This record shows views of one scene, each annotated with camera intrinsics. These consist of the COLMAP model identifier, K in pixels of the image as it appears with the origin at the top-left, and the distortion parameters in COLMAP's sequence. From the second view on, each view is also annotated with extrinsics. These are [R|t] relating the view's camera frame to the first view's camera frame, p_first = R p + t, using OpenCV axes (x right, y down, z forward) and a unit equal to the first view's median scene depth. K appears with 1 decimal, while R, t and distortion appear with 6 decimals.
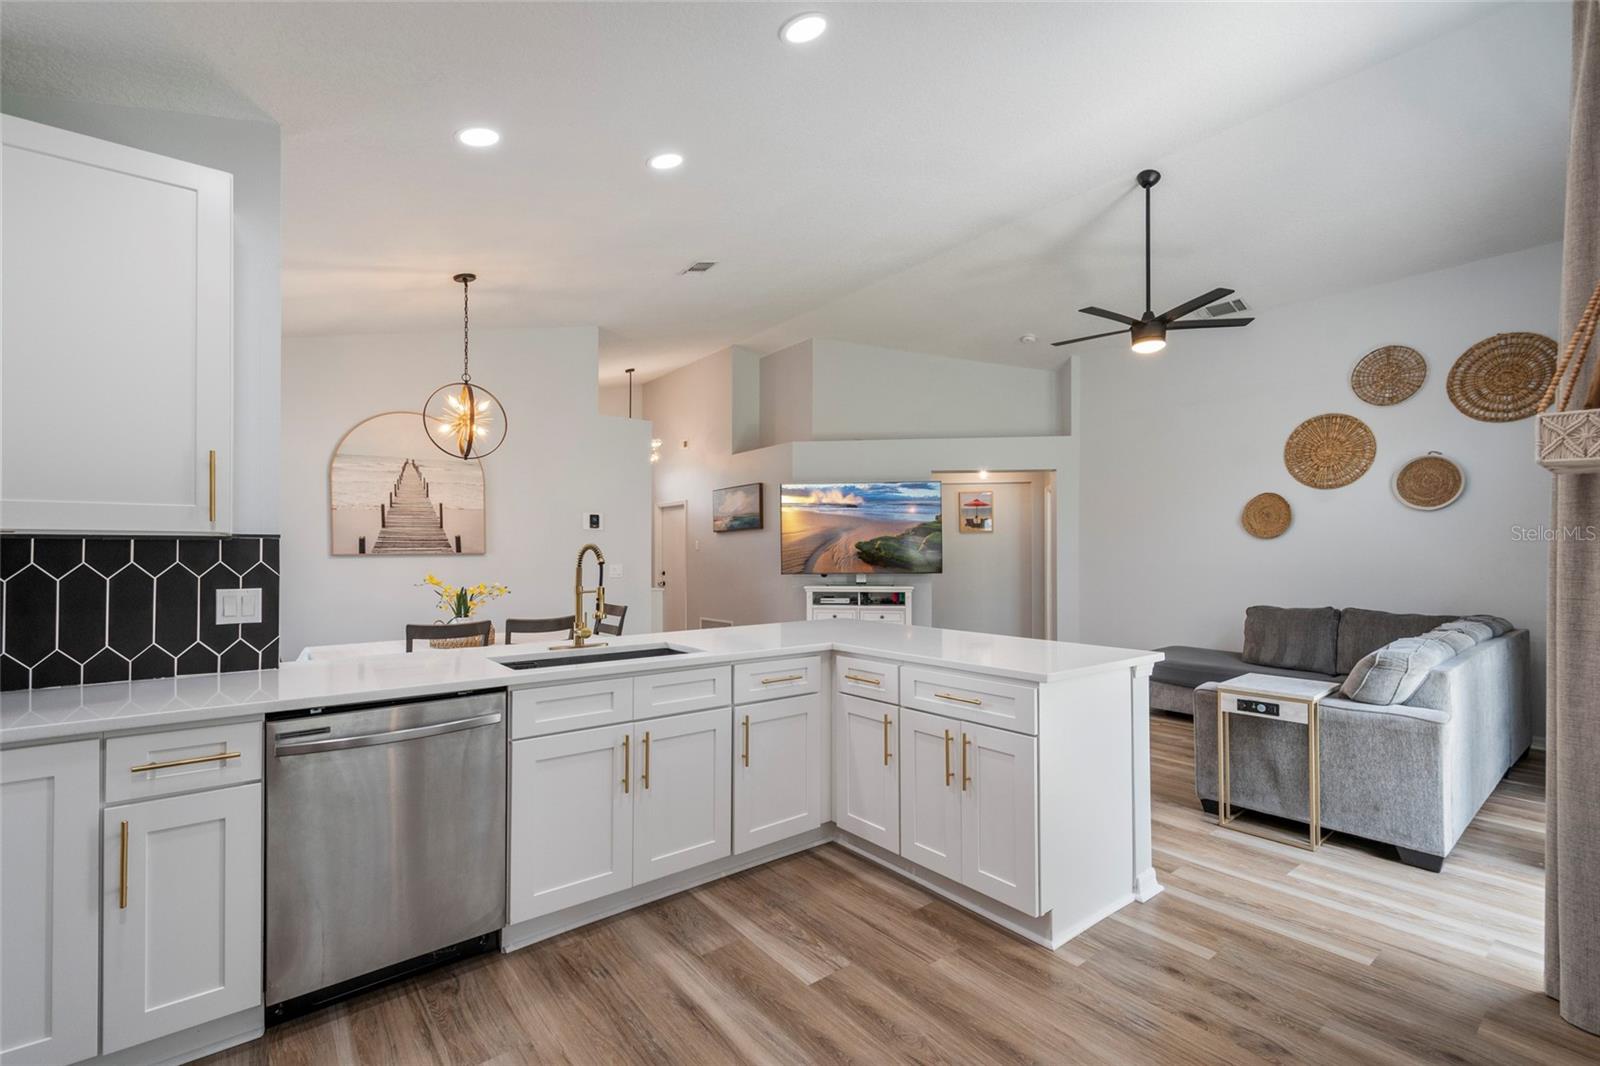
lens RADIAL K [[699.9, 0, 806.3], [0, 699.9, 549.2], [0, 0, 1]] dist [0.017535, -0.006479]
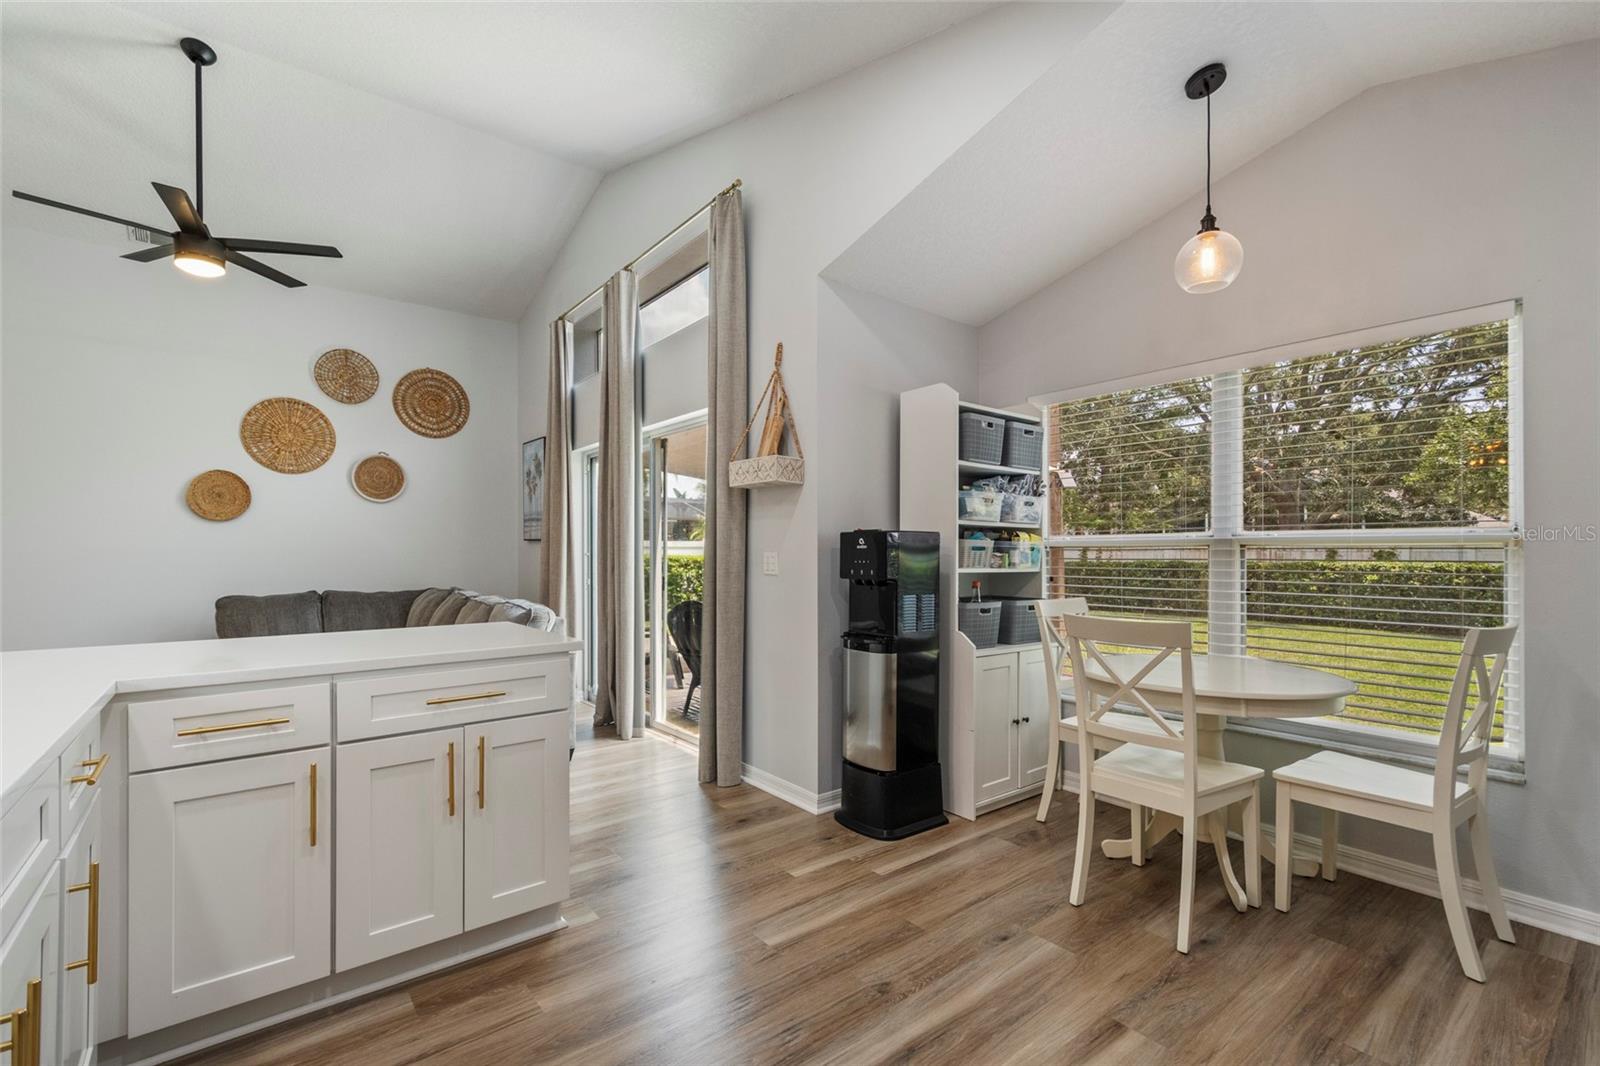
lens RADIAL K [[699.9, 0, 806.3], [0, 699.9, 549.2], [0, 0, 1]] dist [0.017535, -0.006479]
pose [[-0.001345, 0.004895, 0.999987, -0.272124], [-0.006240, 0.999969, -0.004903, 0.022975], [-0.999980, -0.006246, -0.001314, 0.295064]]
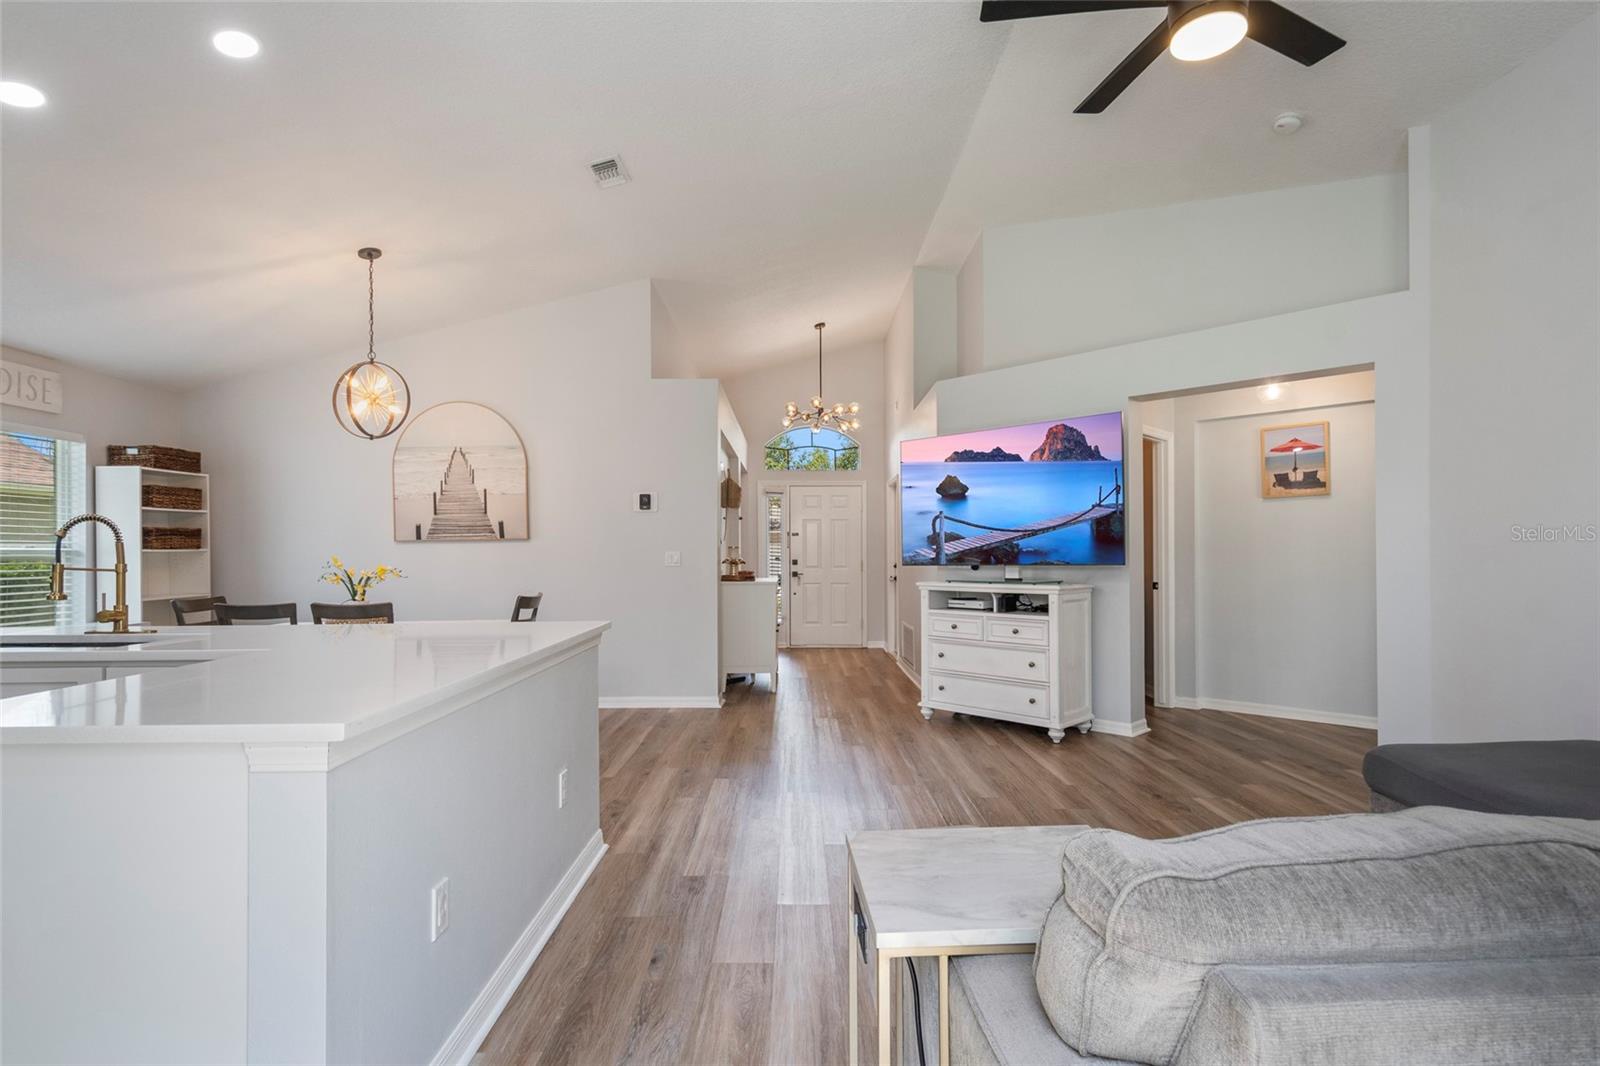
lens RADIAL K [[776.0, 0, 804.5], [0, 776.0, 549.4], [0, 0, 1]] dist [0.015978, -0.007904]
pose [[0.786887, -0.005917, -0.617068, 0.533896], [0.009807, 0.999948, 0.002918, 0.022391], [0.617019, -0.008348, 0.786904, 0.421145]]
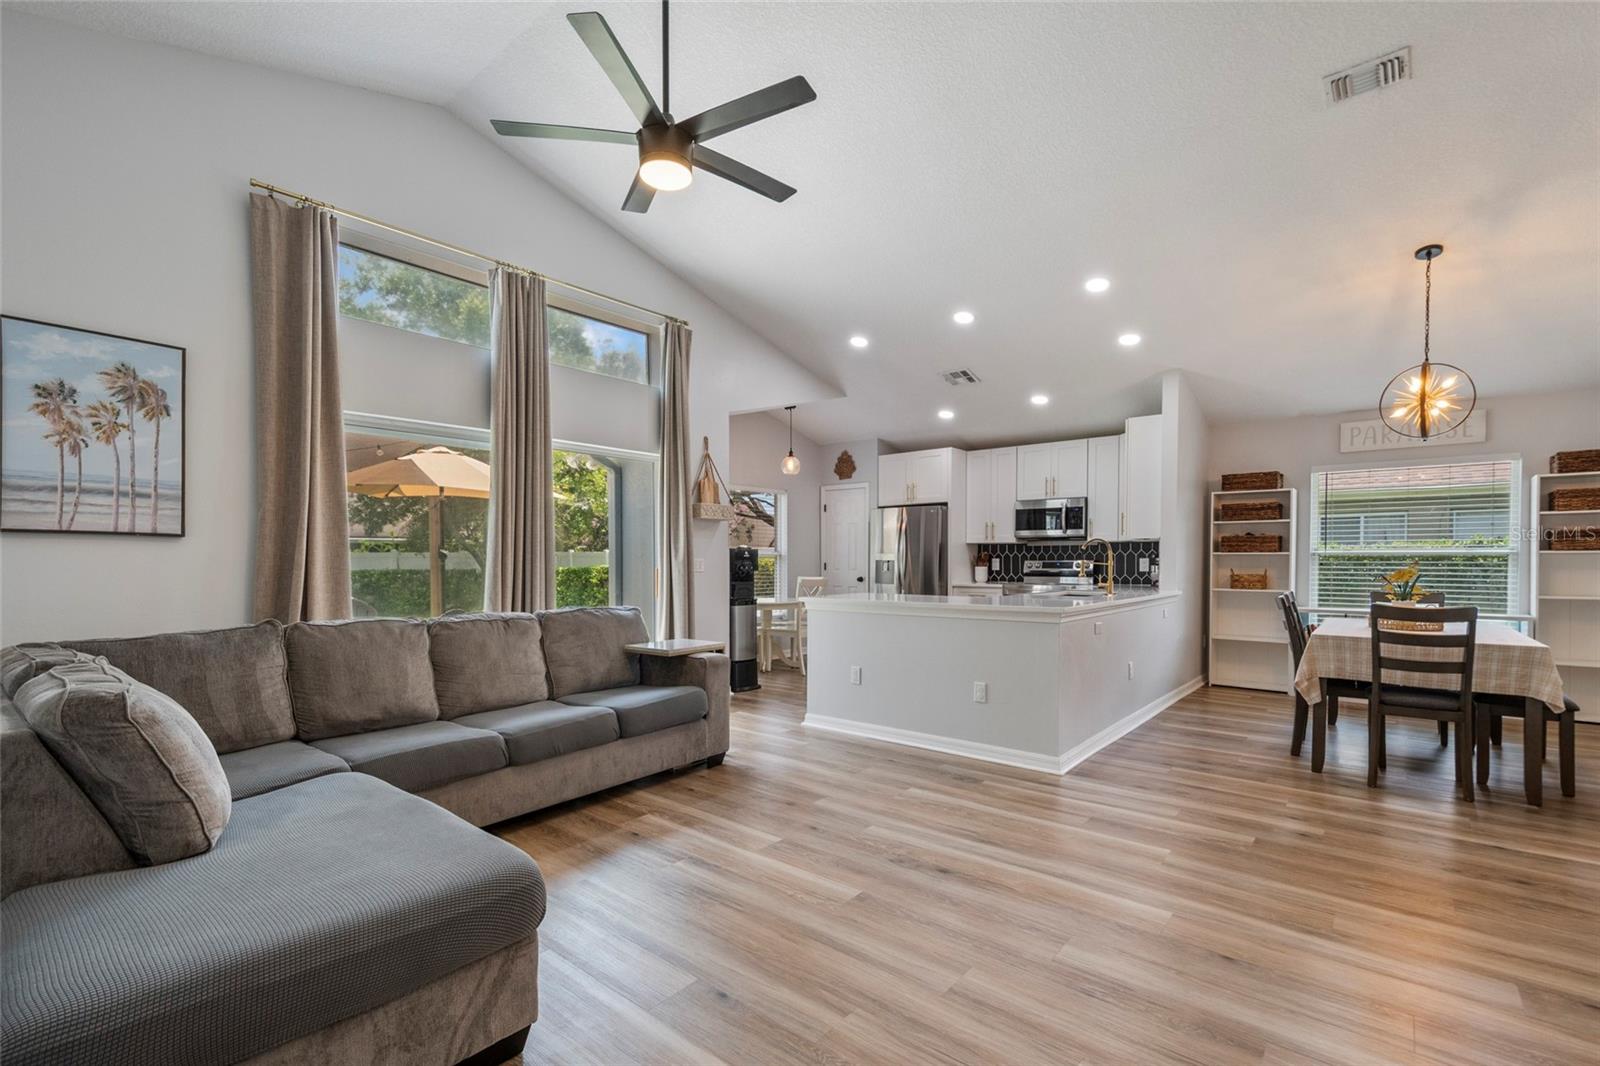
lens RADIAL K [[708.6, 0, 806.6], [0, 708.6, 571.8], [0, 0, 1]] dist [0.018656, -0.006700]
pose [[-0.979556, 0.005060, -0.201109, 0.449376], [0.002913, 0.999936, 0.010972, 0.032468], [0.201151, 0.010162, -0.979508, 1.463531]]
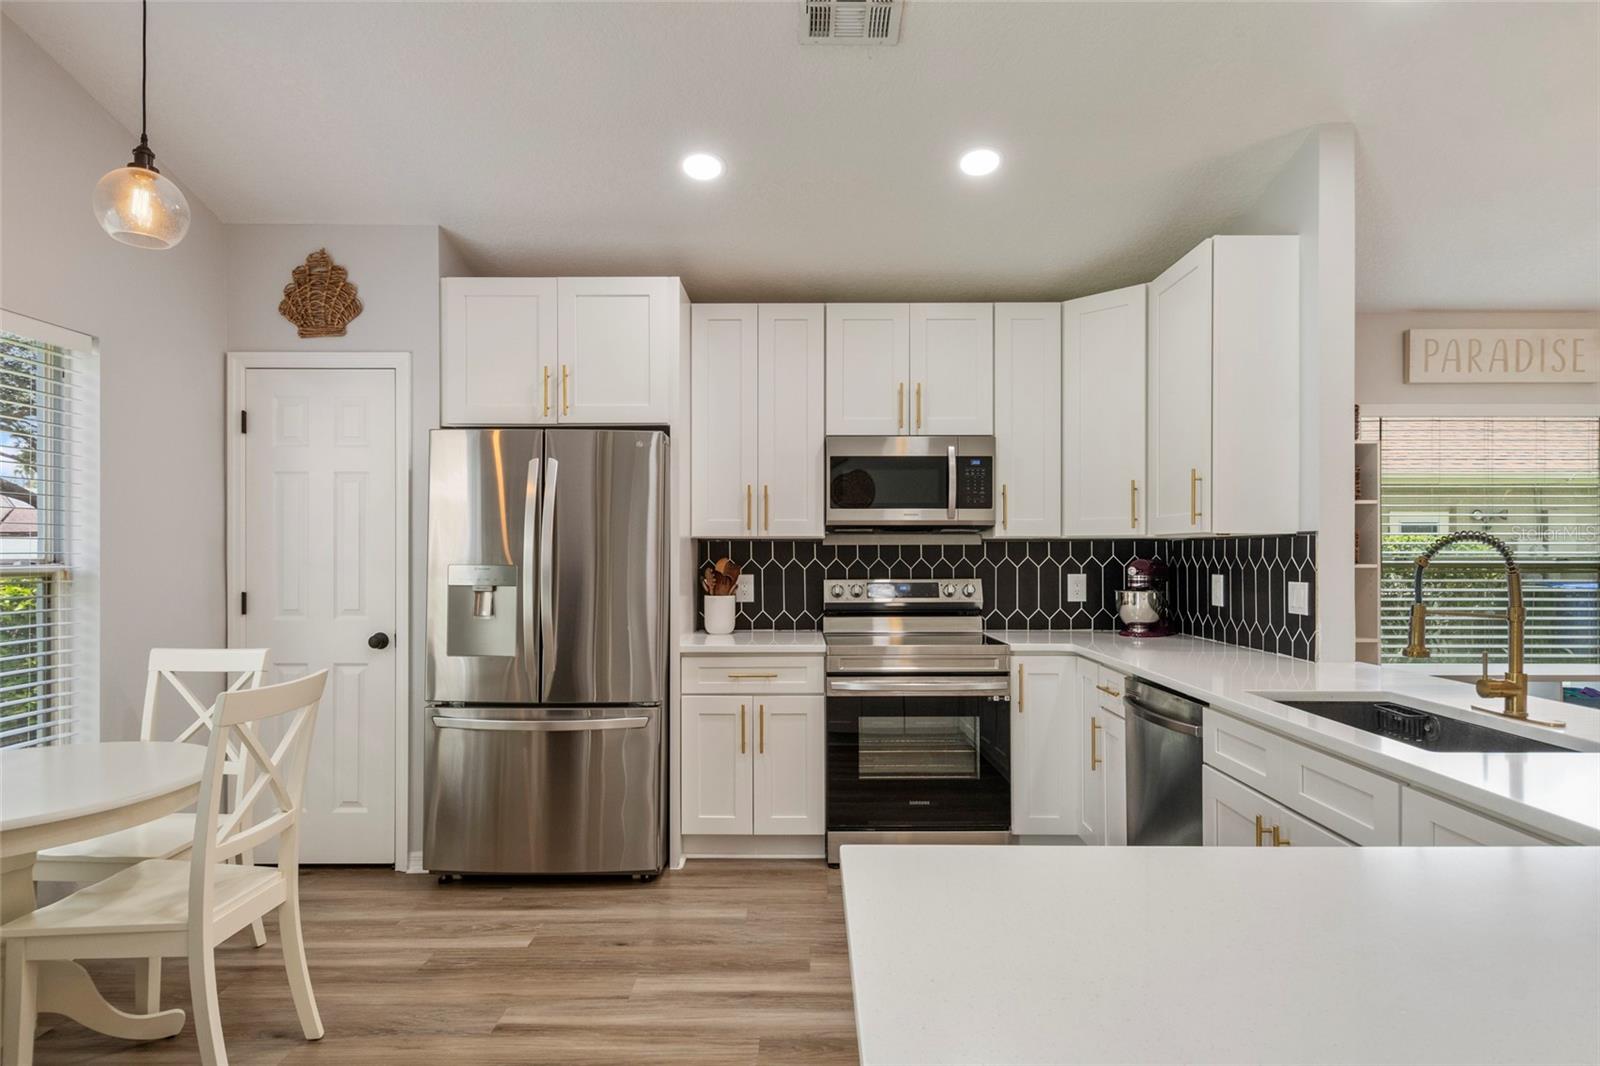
lens RADIAL K [[886.0, 0, 802.2], [0, 886.0, 551.1], [0, 0, 1]] dist [0.021267, -0.017086]
pose [[-0.629747, 0.000308, -0.776800, 0.323712], [0.007177, 0.999960, -0.005421, 0.004646], [0.776767, -0.008989, -0.629723, 0.559369]]
